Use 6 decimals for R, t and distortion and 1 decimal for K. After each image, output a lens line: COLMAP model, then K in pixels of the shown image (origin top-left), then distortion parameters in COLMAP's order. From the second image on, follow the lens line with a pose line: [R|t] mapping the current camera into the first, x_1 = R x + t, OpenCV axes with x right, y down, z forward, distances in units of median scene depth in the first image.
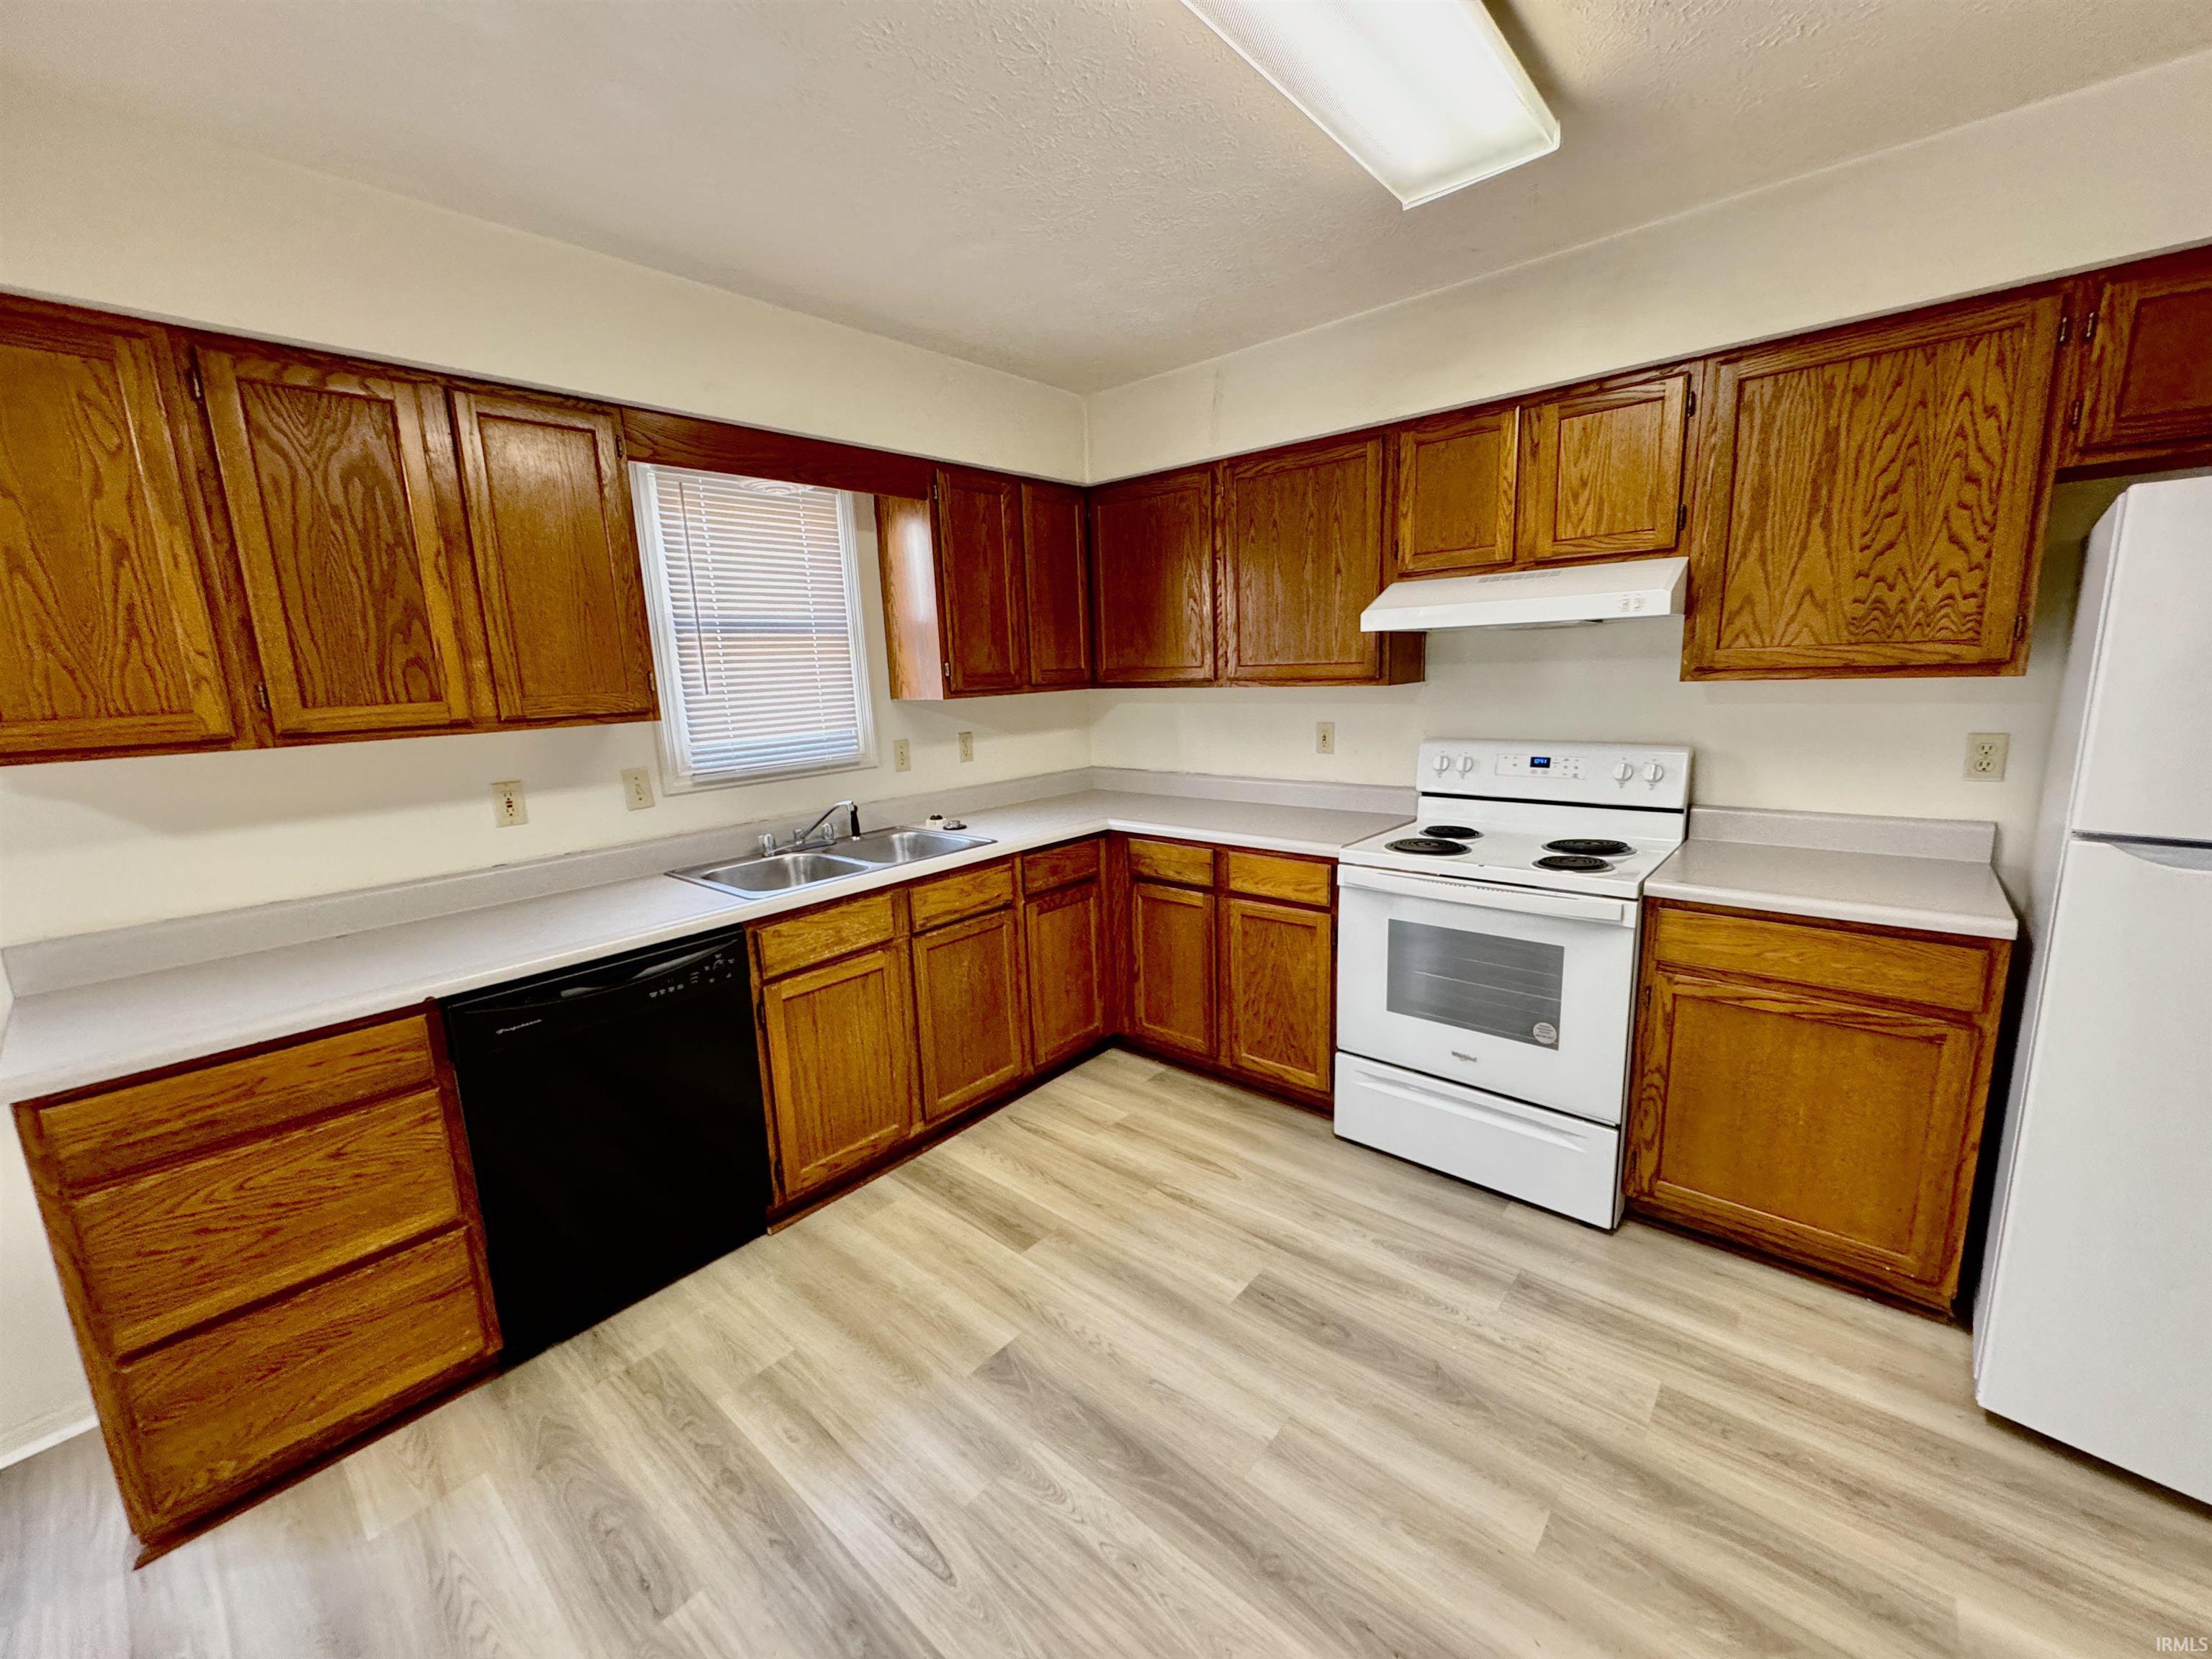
lens RADIAL K [[877.4, 0, 1106.0], [0, 877.4, 829.5], [0, 0, 1]] dist [-0.000144, -0.000004]
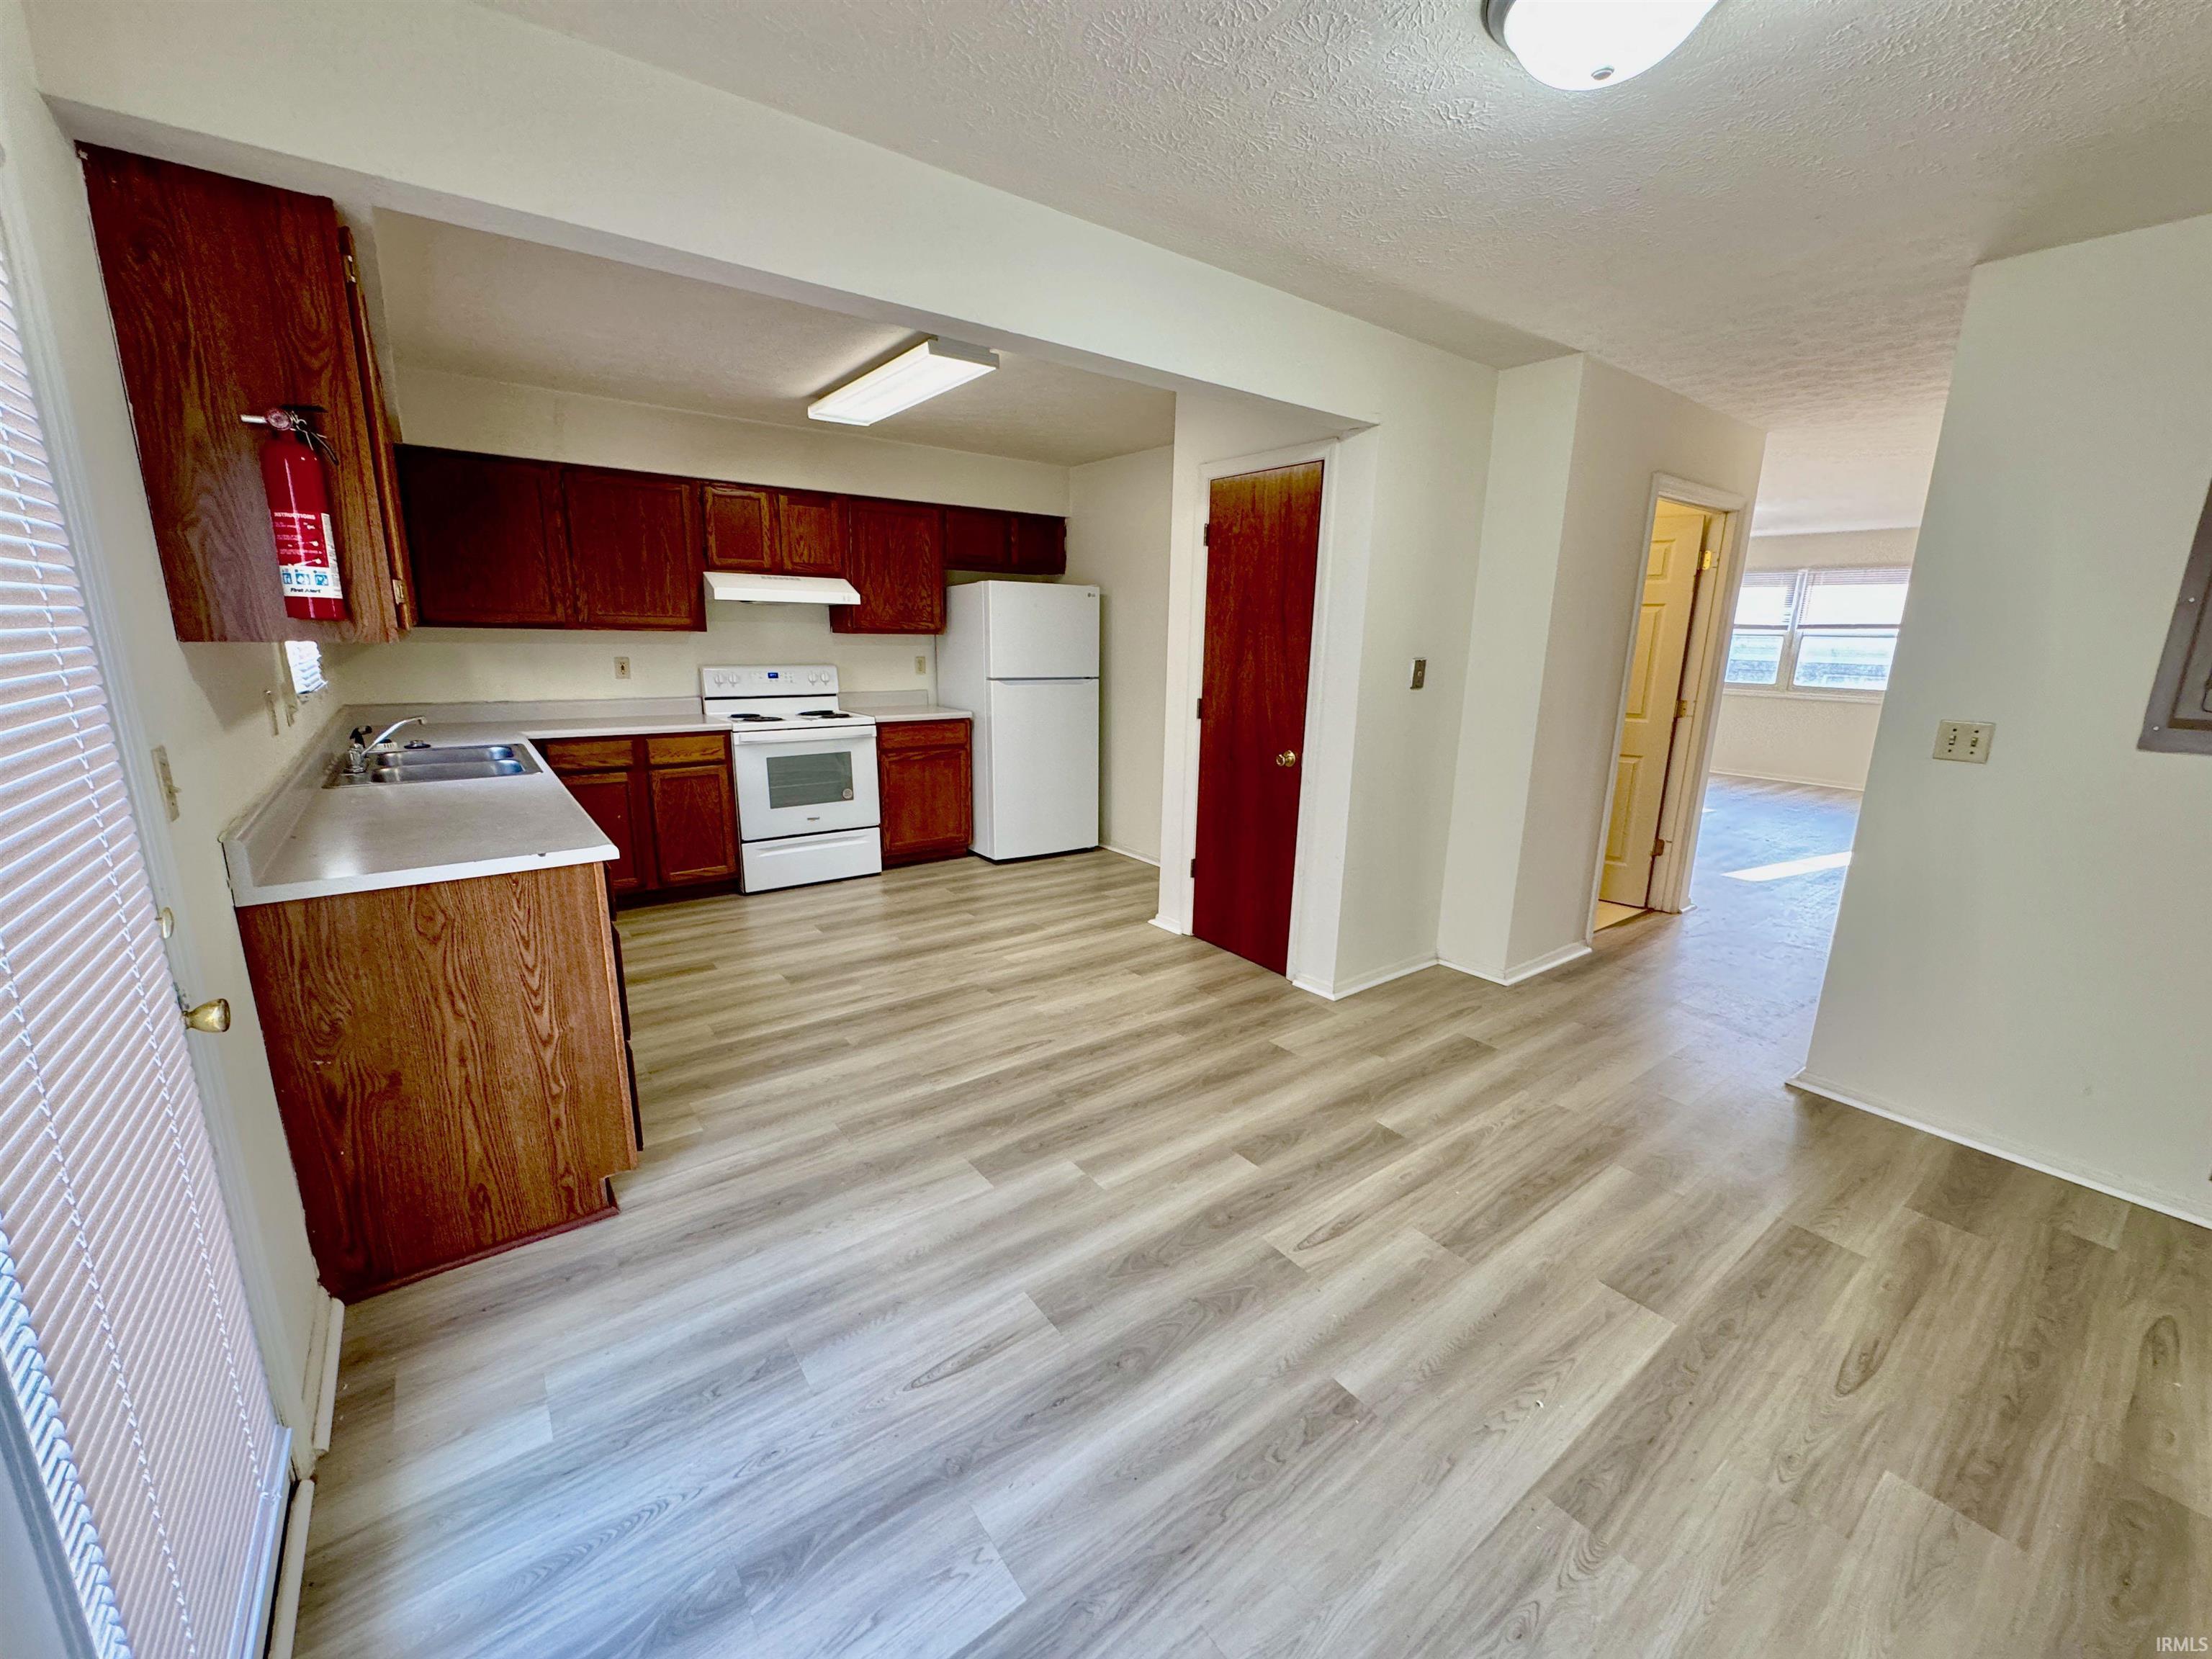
lens RADIAL K [[877.4, 0, 1106.0], [0, 877.4, 829.5], [0, 0, 1]] dist [-0.000144, -0.000004]
pose [[0.205965, -0.175950, 0.962611, -1.443135], [0.155243, 0.977120, 0.145385, 0.098632], [-0.966167, 0.119494, 0.228568, -0.107086]]
